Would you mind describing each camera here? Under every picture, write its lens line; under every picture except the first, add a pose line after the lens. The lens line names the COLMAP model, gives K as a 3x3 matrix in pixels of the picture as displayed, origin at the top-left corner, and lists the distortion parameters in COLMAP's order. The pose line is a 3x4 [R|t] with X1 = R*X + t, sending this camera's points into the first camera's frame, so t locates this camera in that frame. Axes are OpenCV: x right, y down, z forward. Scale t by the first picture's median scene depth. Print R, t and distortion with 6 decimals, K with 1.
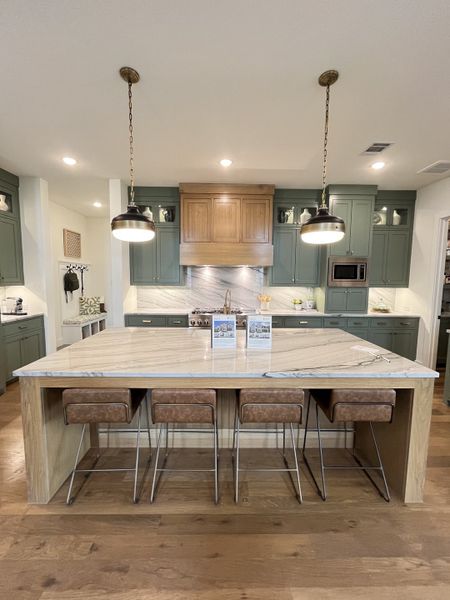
lens RADIAL K [[245.0, 0, 226.0], [0, 245.0, 297.7], [0, 0, 1]] dist [-0.000837, 0.000200]
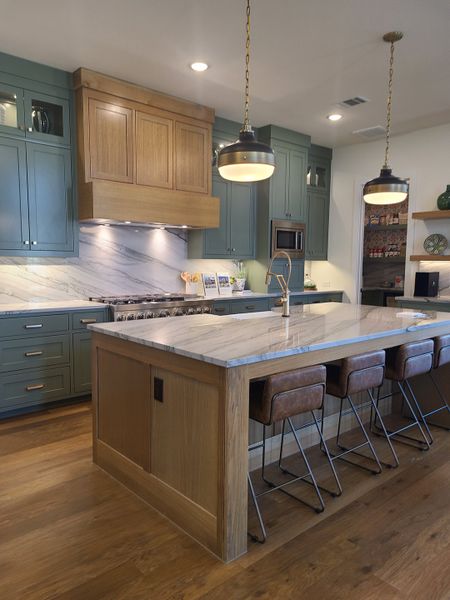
lens RADIAL K [[449.6, 0, 225.6], [0, 449.6, 299.9], [0, 0, 1]] dist [0.054492, -0.025286]
pose [[0.755997, -0.058966, 0.651914, -0.627407], [0.052696, 0.998184, 0.029178, 0.036505], [-0.652450, 0.012295, 0.757732, 0.021899]]
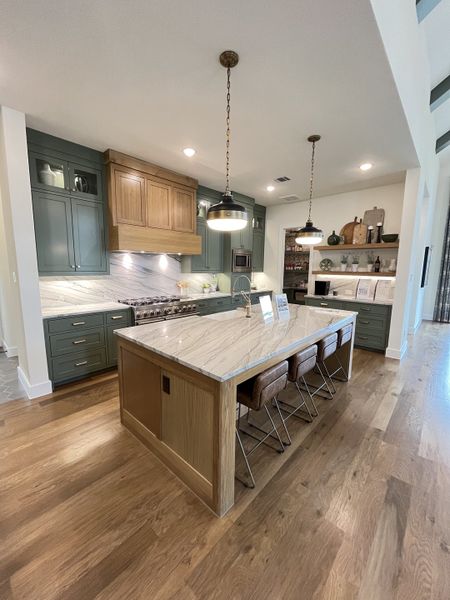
lens RADIAL K [[245.0, 0, 225.5], [0, 245.0, 296.3], [0, 0, 1]] dist [-0.000837, 0.000200]
pose [[0.683952, -0.091318, 0.723789, -0.548266], [0.054988, 0.995765, 0.073671, -0.016919], [-0.727451, -0.010588, 0.686078, 0.148663]]
